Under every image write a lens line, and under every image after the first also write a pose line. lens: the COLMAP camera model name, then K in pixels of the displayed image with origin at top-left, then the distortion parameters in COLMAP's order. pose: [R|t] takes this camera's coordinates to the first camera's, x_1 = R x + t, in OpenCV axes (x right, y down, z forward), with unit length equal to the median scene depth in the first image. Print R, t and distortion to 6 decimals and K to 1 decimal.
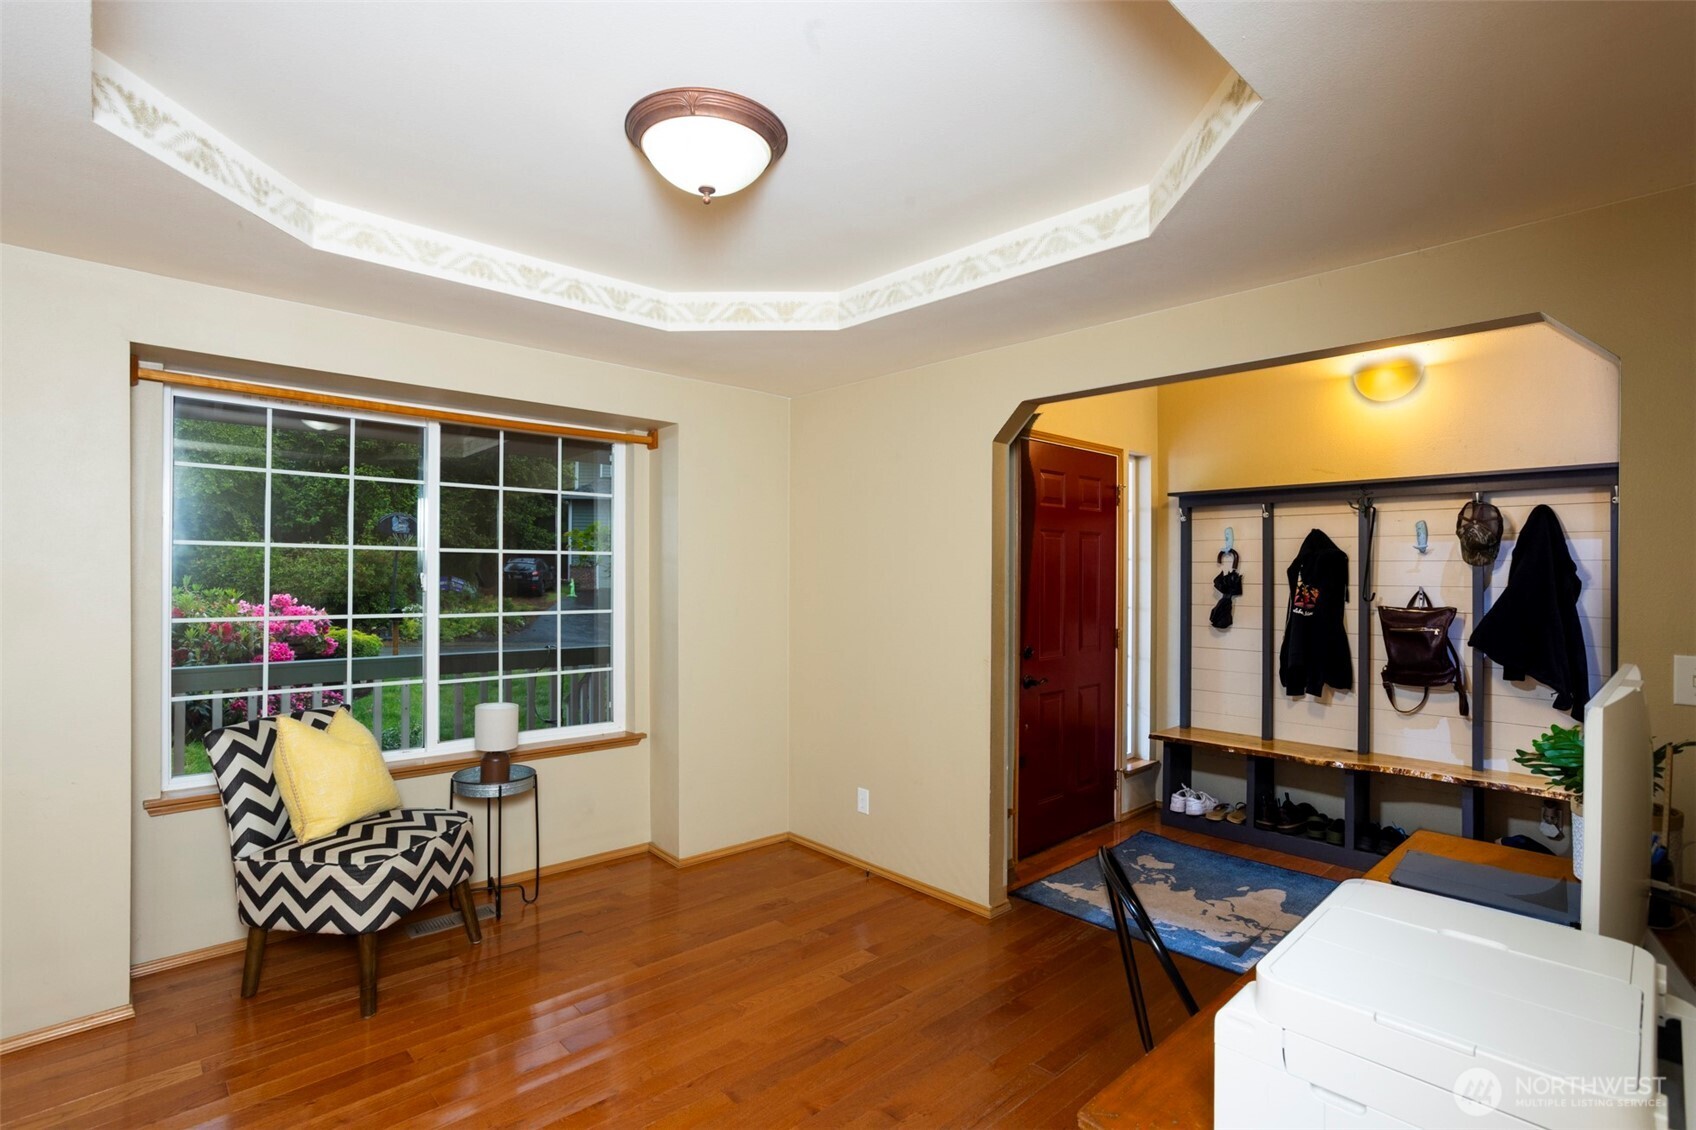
lens RADIAL K [[813.8, 0, 847.1], [0, 813.8, 572.6], [0, 0, 1]] dist [-0.027802, 0.001954]
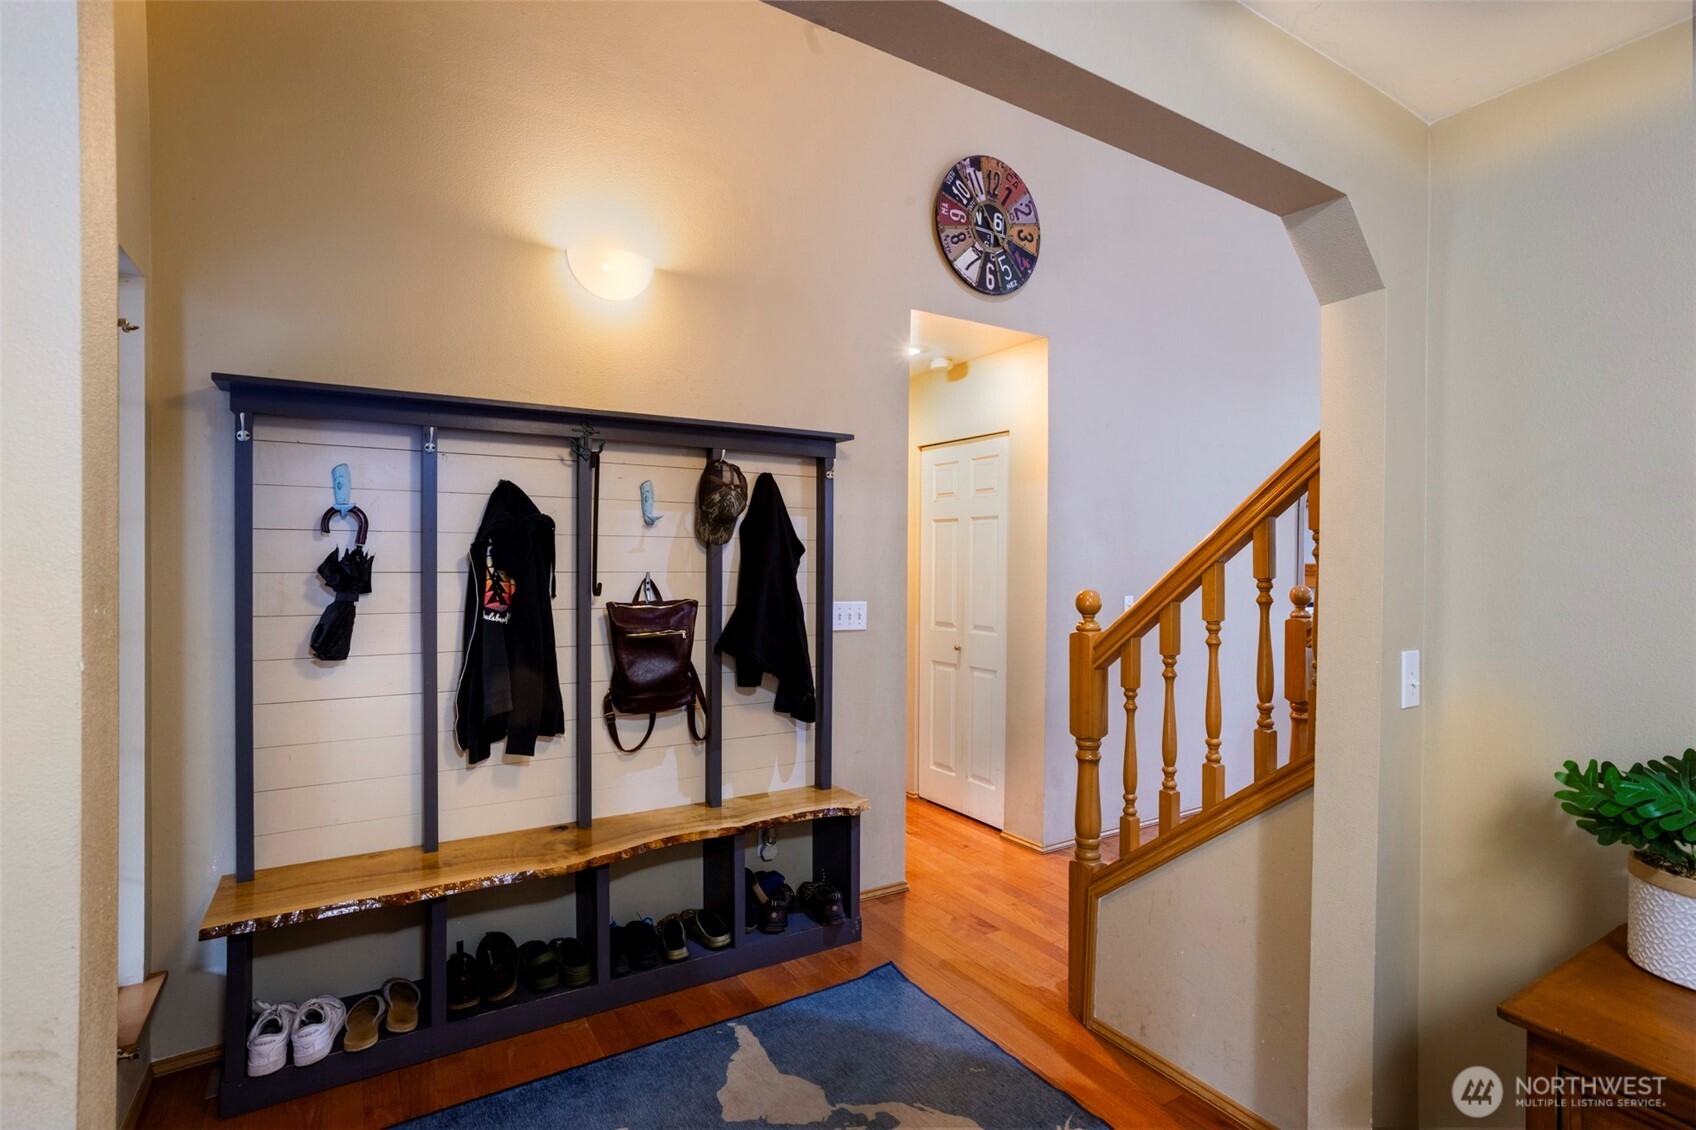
lens RADIAL K [[813.8, 0, 845.1], [0, 813.8, 571.3], [0, 0, 1]] dist [-0.027802, 0.001954]
pose [[0.202607, -0.015521, 0.979137, 0.037082], [-0.004820, 0.999846, 0.016846, 0.003034], [-0.979248, -0.008132, 0.202501, 0.656709]]
